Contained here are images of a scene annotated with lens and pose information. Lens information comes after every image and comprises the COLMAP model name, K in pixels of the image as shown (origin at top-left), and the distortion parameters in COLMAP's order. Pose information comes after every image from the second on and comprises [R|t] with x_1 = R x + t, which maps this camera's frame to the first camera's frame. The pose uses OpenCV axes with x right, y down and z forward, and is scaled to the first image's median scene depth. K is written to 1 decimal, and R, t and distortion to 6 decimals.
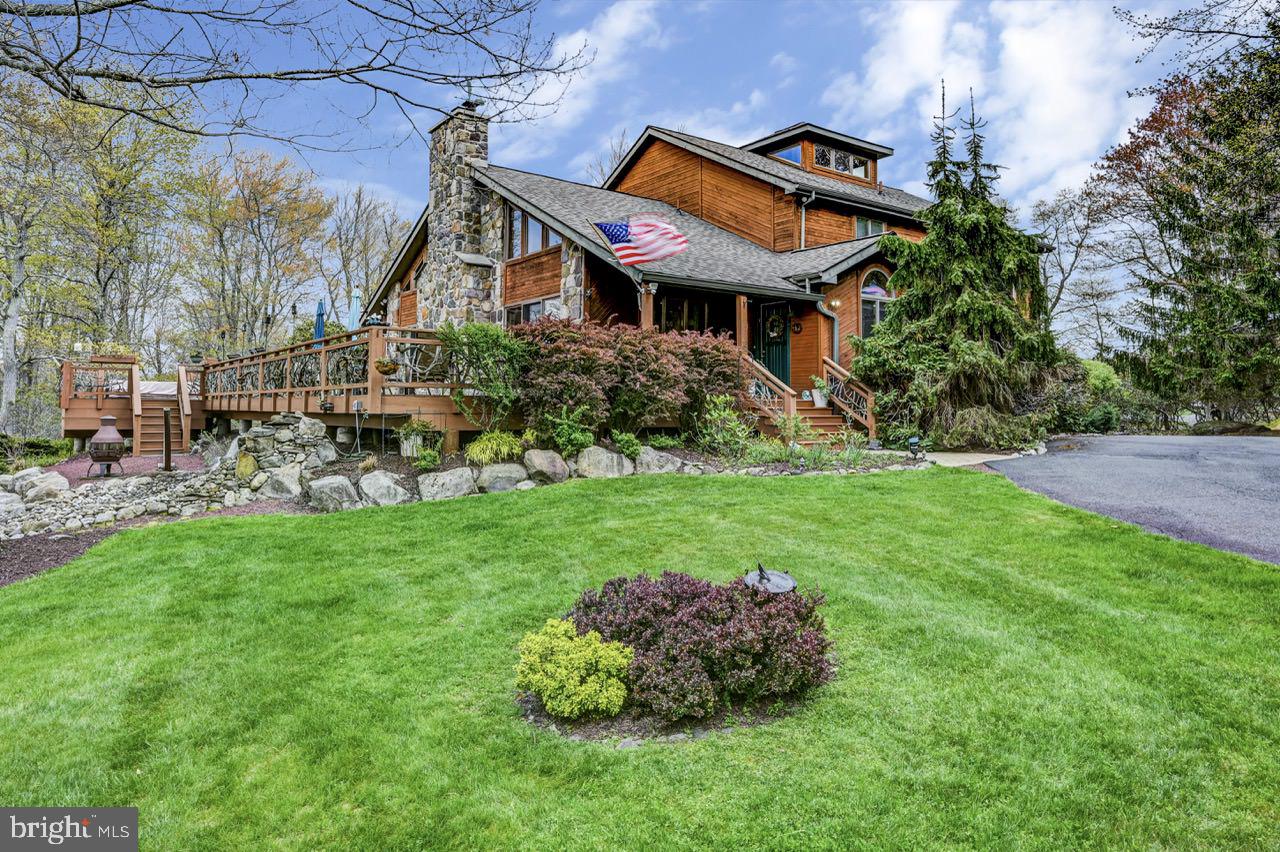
lens RADIAL K [[825.2, 0, 642.7], [0, 825.2, 365.7], [0, 0, 1]] dist [-0.000680, -0.001580]
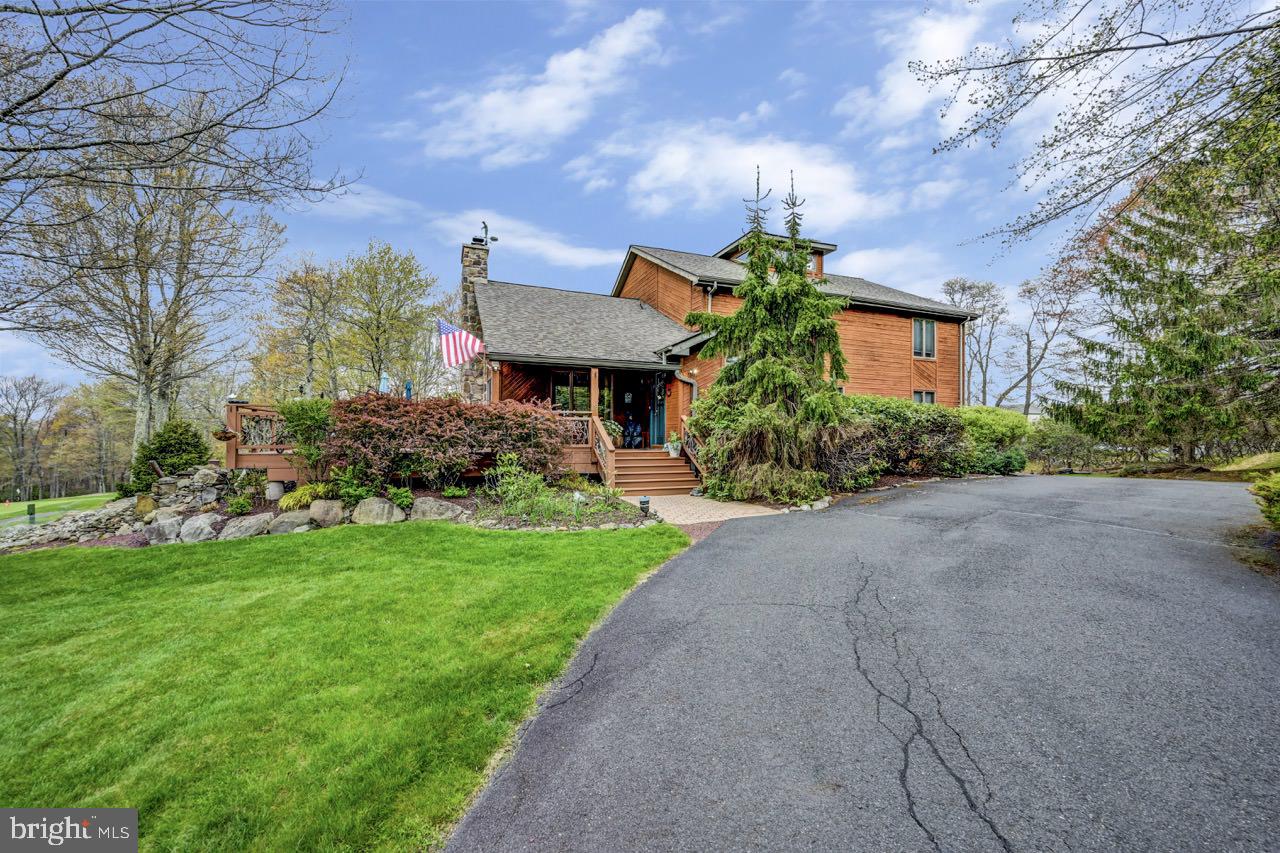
lens RADIAL K [[502.6, 0, 630.3], [0, 502.6, 440.7], [0, 0, 1]] dist [-0.002047, -0.000199]
pose [[0.962375, 0.002808, -0.271712, 0.353170], [0.012795, 0.998369, 0.055638, -0.016668], [0.271425, -0.057021, 0.960769, 0.263435]]
